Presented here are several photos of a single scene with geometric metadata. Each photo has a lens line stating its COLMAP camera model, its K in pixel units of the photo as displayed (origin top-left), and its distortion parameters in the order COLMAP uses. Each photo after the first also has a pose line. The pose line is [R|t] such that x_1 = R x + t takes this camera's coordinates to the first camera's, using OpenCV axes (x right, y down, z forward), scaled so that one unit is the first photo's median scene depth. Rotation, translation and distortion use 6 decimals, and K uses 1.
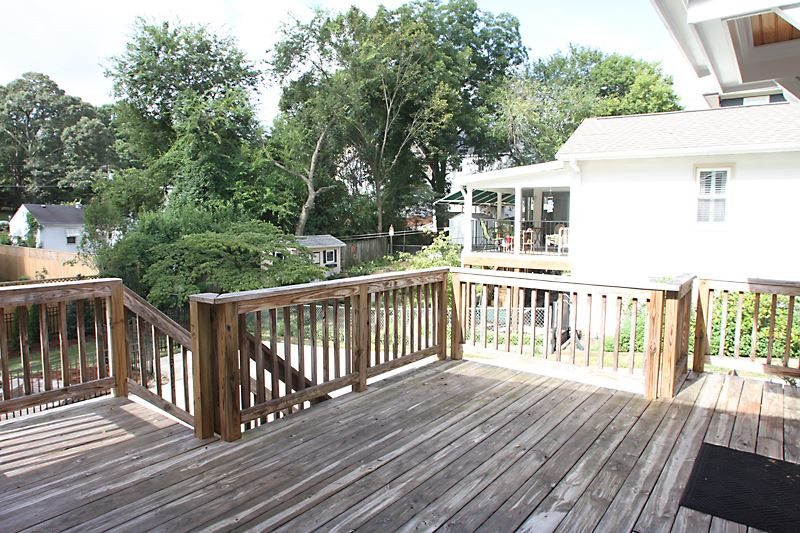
lens RADIAL K [[511.4, 0, 398.1], [0, 511.4, 270.4], [0, 0, 1]] dist [-0.032631, 0.007492]
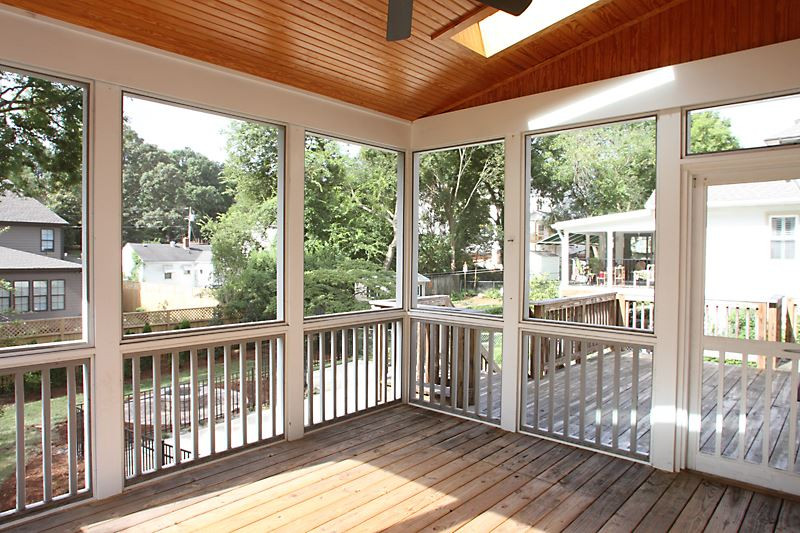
lens RADIAL K [[511.4, 0, 402.4], [0, 511.4, 265.0], [0, 0, 1]] dist [-0.032631, 0.007492]
pose [[0.996604, -0.001753, -0.082326, -0.066179], [-0.005020, 0.996621, -0.081987, 0.007020], [0.082192, 0.082122, 0.993227, -0.093405]]
